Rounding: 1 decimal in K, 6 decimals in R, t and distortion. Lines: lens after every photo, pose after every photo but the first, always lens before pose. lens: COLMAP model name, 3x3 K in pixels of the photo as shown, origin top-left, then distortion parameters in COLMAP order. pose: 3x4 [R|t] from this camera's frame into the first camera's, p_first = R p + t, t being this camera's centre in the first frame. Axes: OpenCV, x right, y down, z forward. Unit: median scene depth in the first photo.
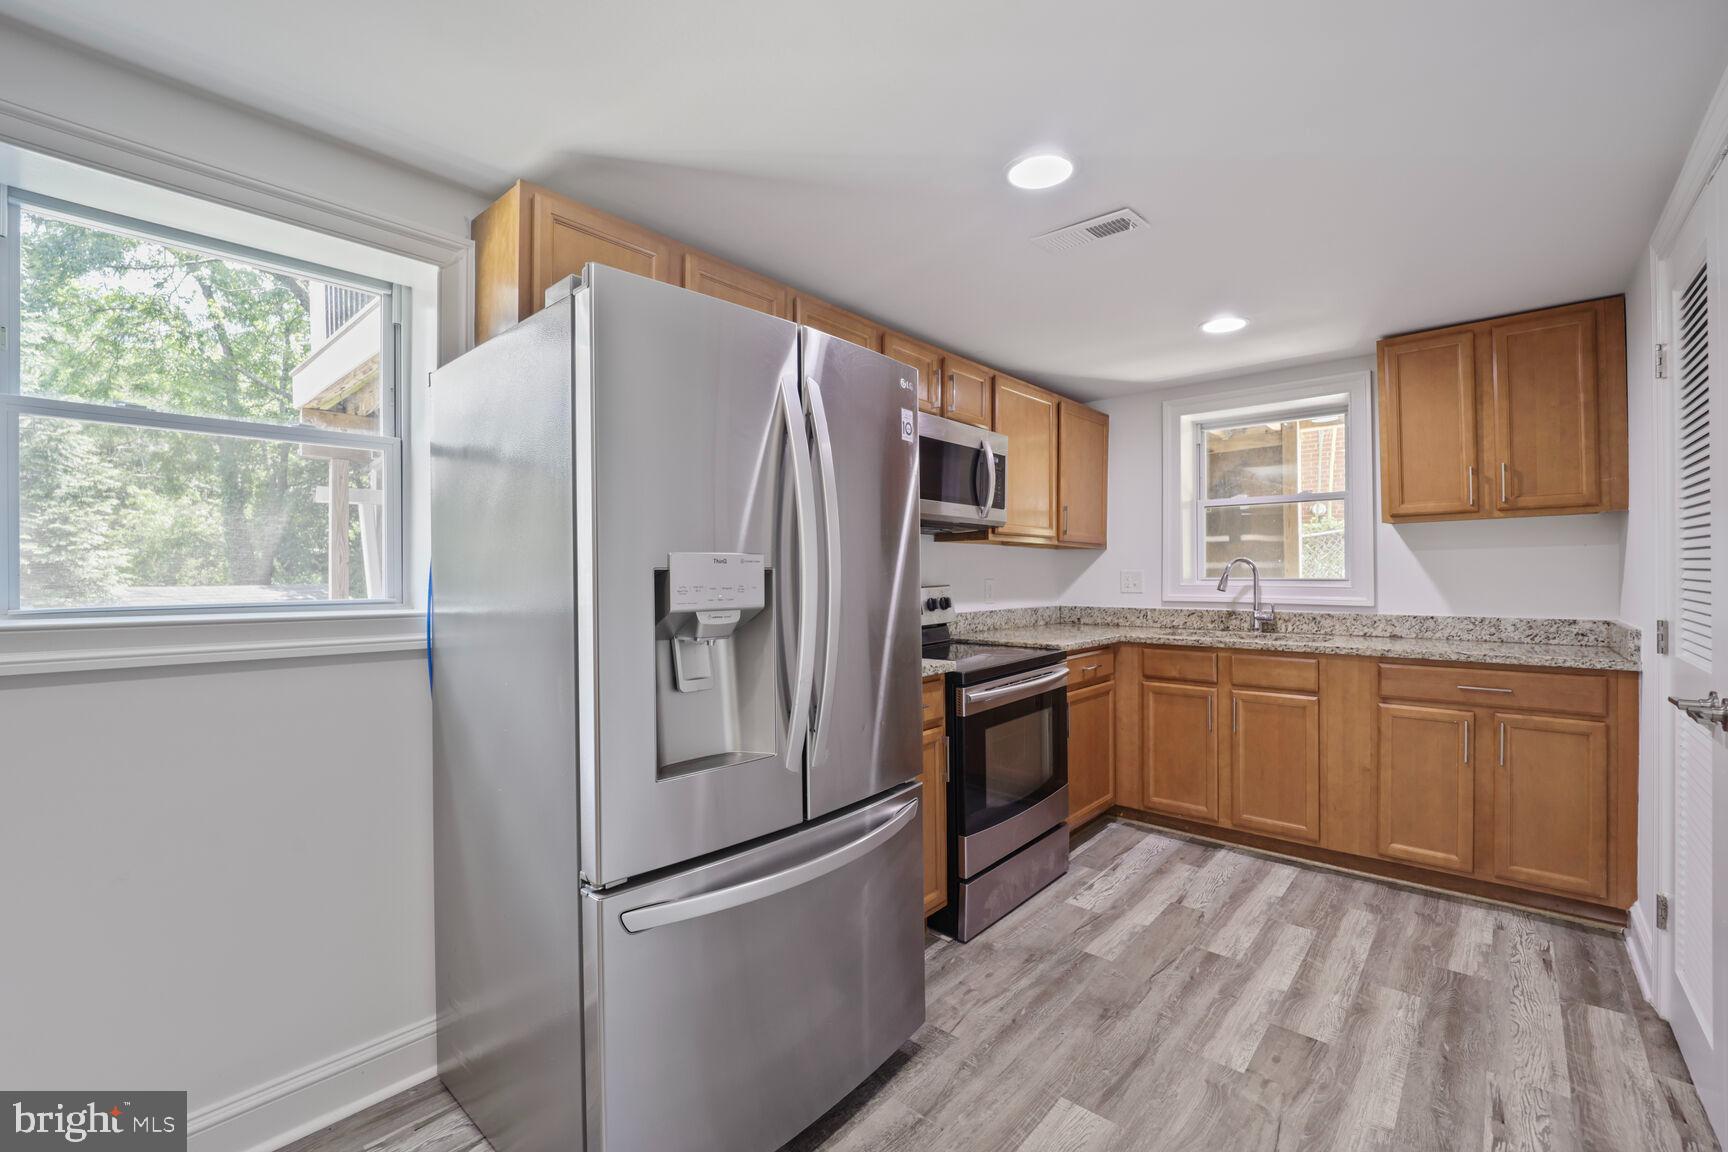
lens RADIAL K [[725.4, 0, 875.6], [0, 725.4, 572.6], [0, 0, 1]] dist [-0.007863, -0.001264]
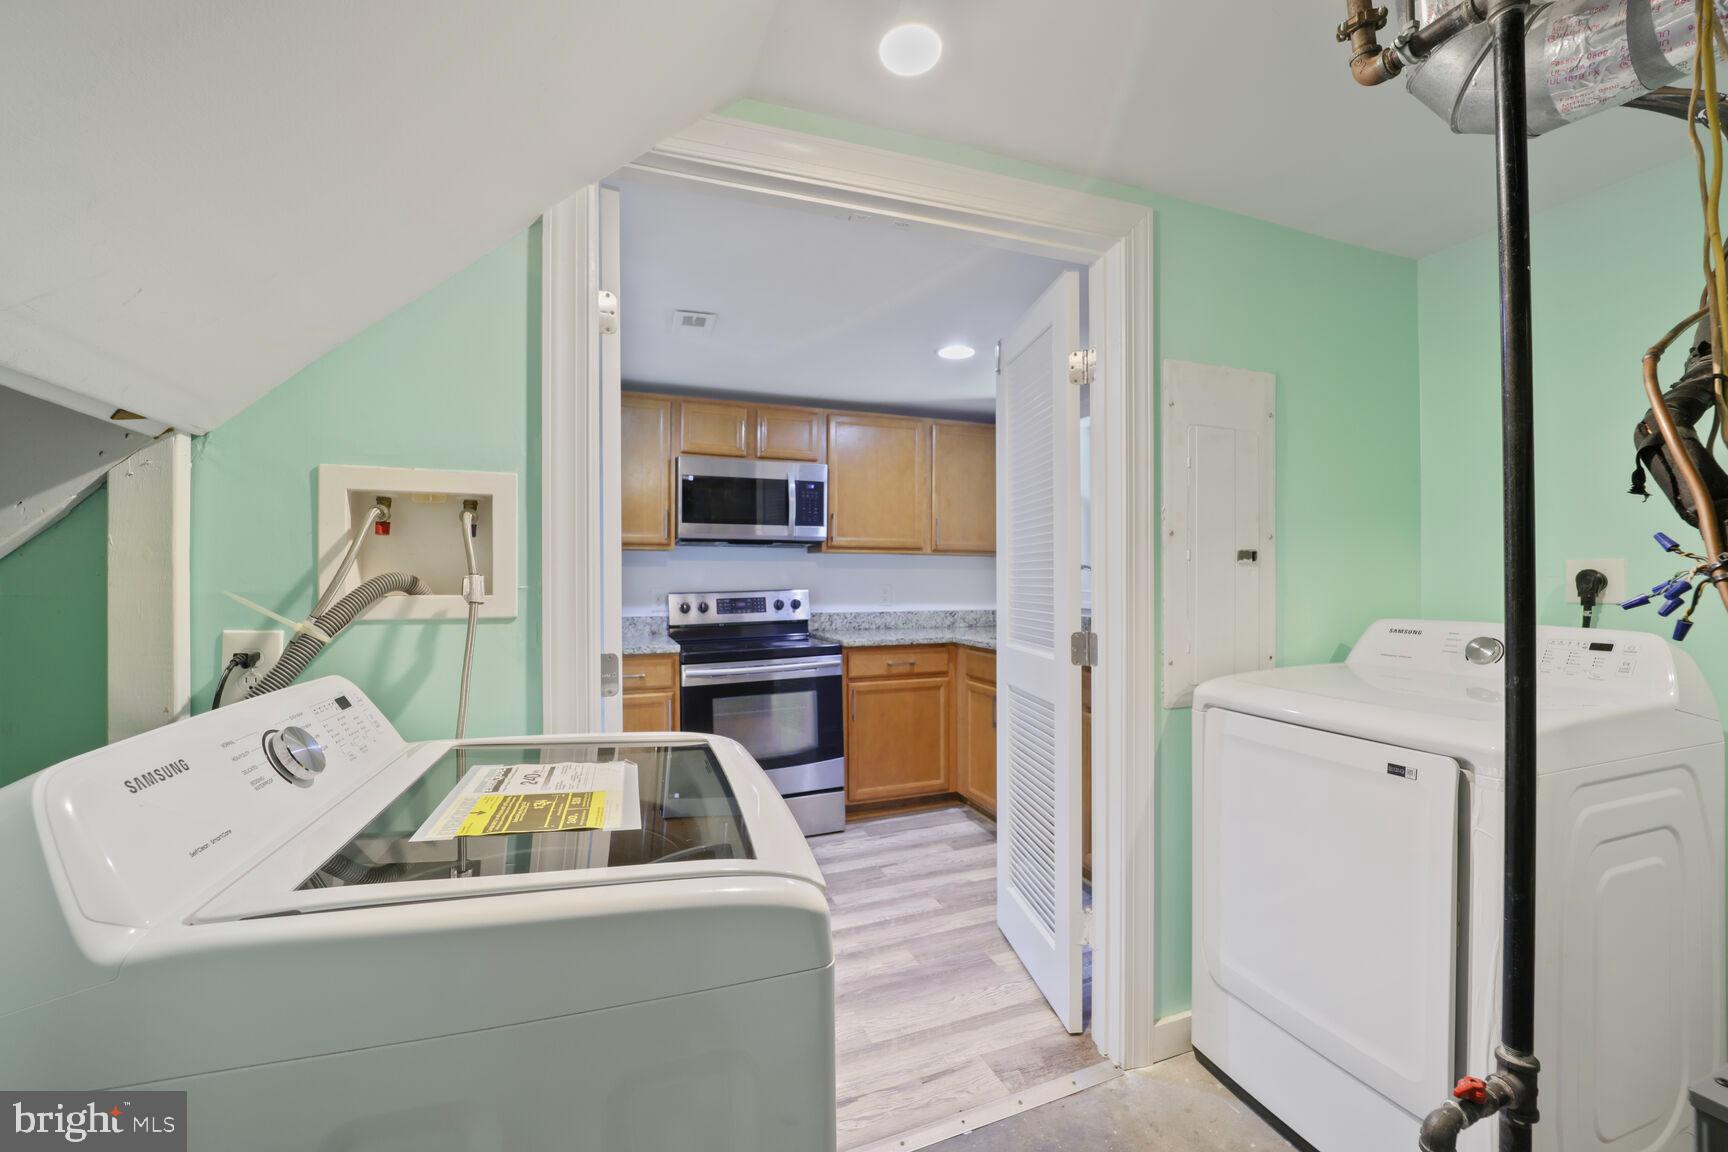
lens RADIAL K [[704.9, 0, 871.0], [0, 704.9, 580.5], [0, 0, 1]] dist [-0.020238, -0.000090]
pose [[0.877888, 0.000131, -0.478865, 0.851976], [0.002246, 0.999988, 0.004392, -0.002579], [0.478860, -0.004931, 0.877877, 0.014681]]
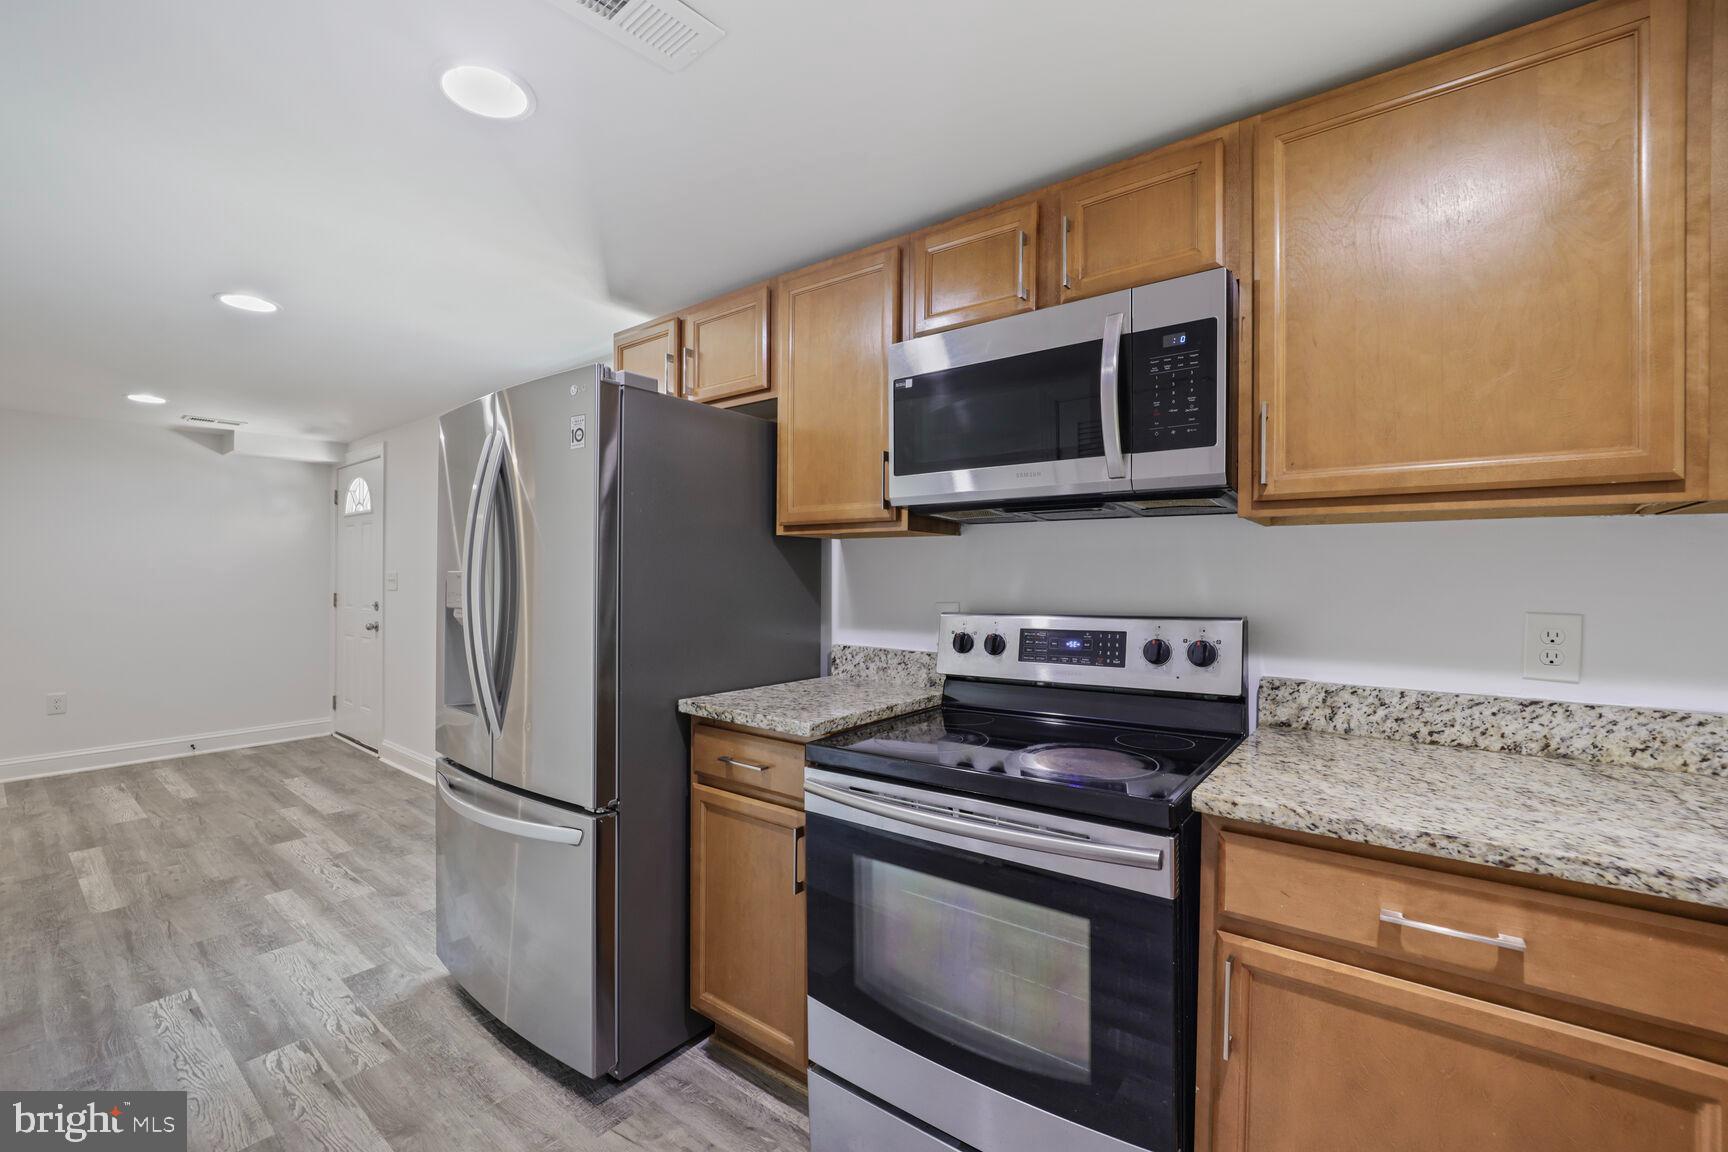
lens RADIAL K [[725.4, 0, 860.0], [0, 725.4, 576.8], [0, 0, 1]] dist [-0.007863, -0.001264]
pose [[0.049029, 0.007627, -0.998768, 0.626482], [0.000451, 0.999971, 0.007659, -0.014469], [0.998797, -0.000826, 0.049024, 0.815496]]
